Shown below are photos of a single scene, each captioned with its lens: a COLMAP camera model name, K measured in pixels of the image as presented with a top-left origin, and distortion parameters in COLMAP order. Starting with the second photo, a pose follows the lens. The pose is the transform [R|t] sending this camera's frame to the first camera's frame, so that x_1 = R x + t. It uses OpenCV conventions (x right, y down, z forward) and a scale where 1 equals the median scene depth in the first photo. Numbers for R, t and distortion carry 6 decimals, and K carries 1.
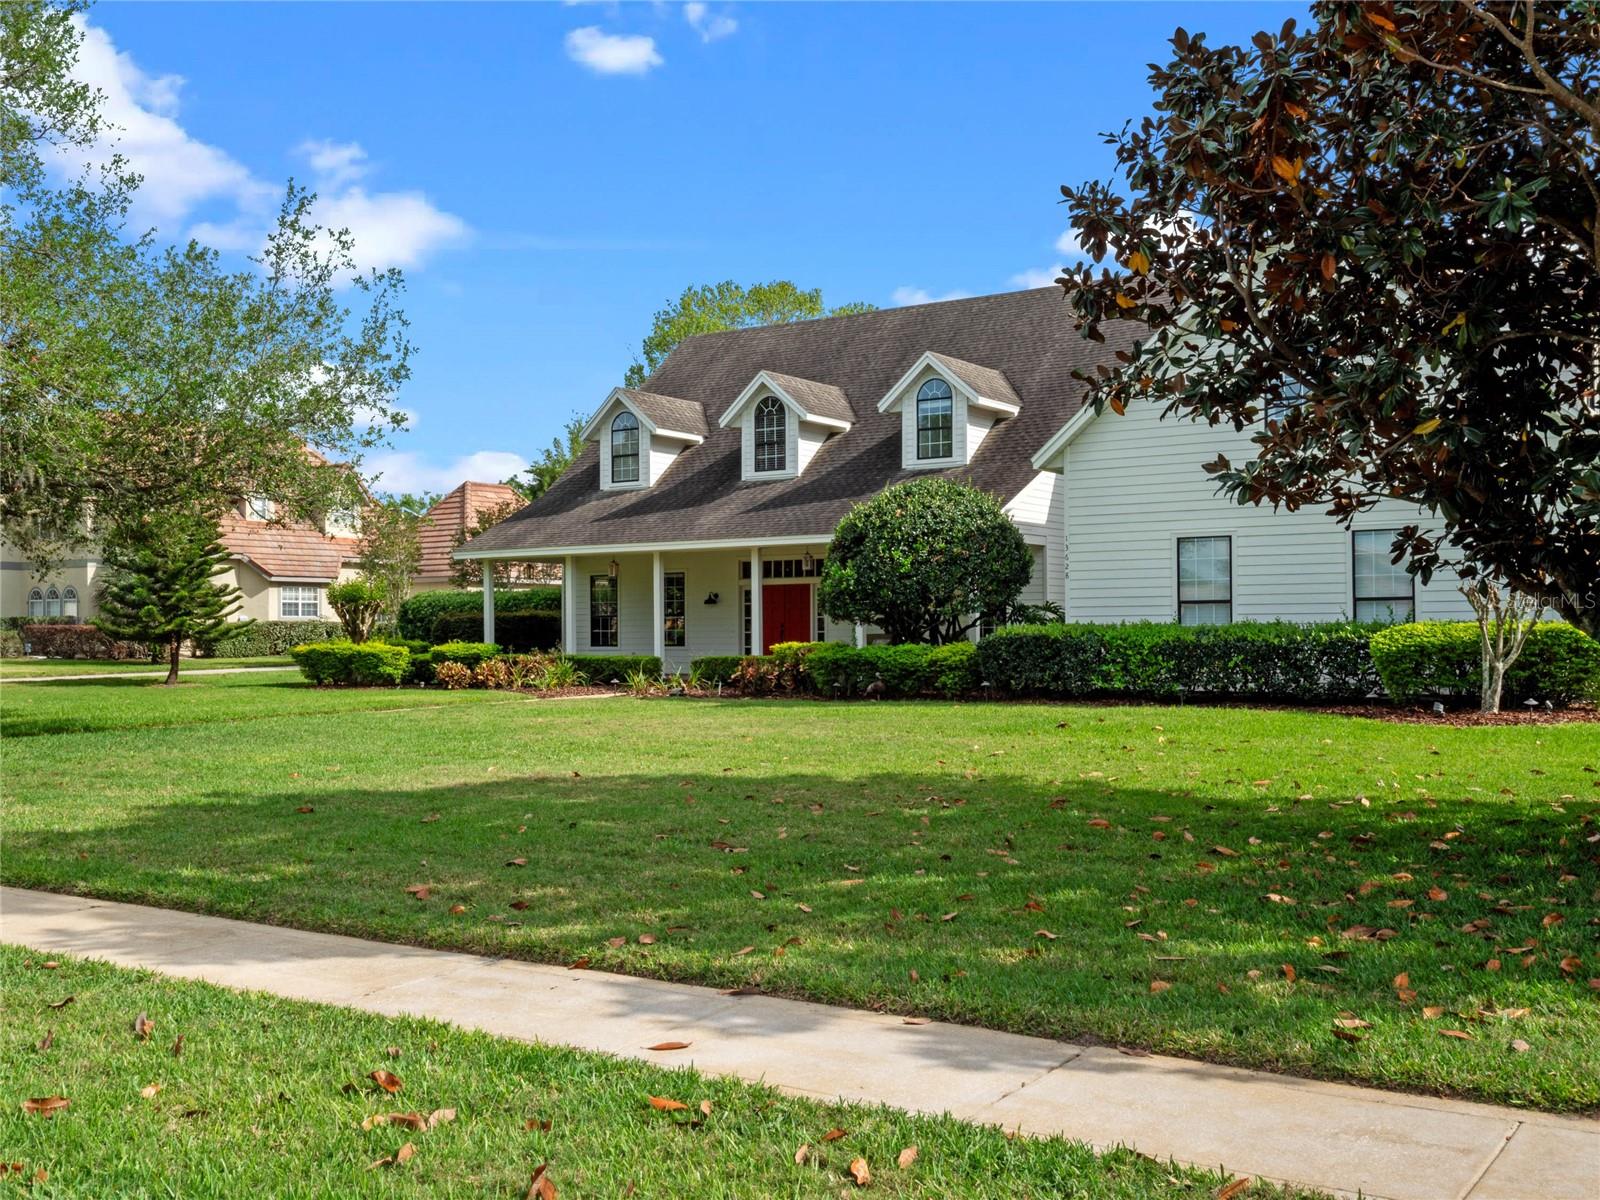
lens RADIAL K [[1641.2, 0, 799.6], [0, 1641.2, 607.0], [0, 0, 1]] dist [-0.000776, 0.000000]
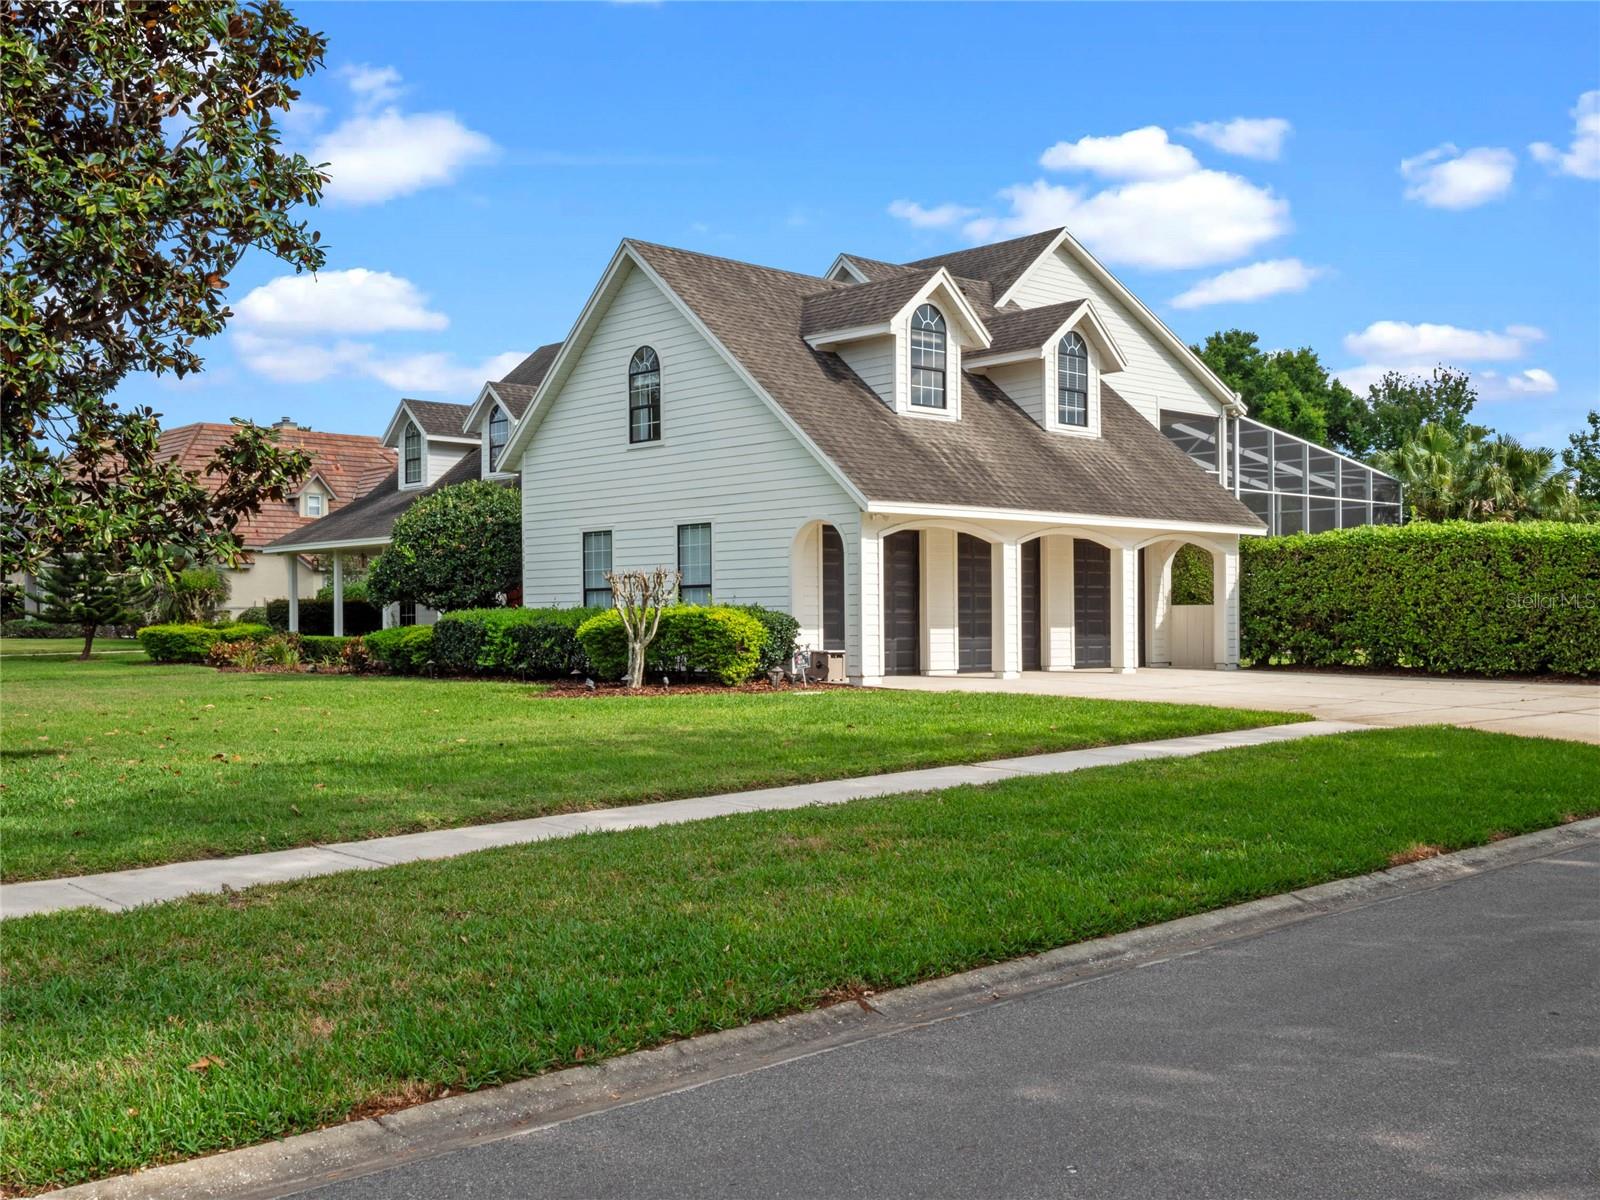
lens RADIAL K [[1641.2, 0, 801.5], [0, 1641.2, 598.8], [0, 0, 1]] dist [-0.000776, 0.000000]
pose [[0.970912, -0.012290, -0.239122, 0.603449], [0.015556, 0.999810, 0.011777, -0.006666], [0.238932, -0.015154, 0.970918, -0.057332]]
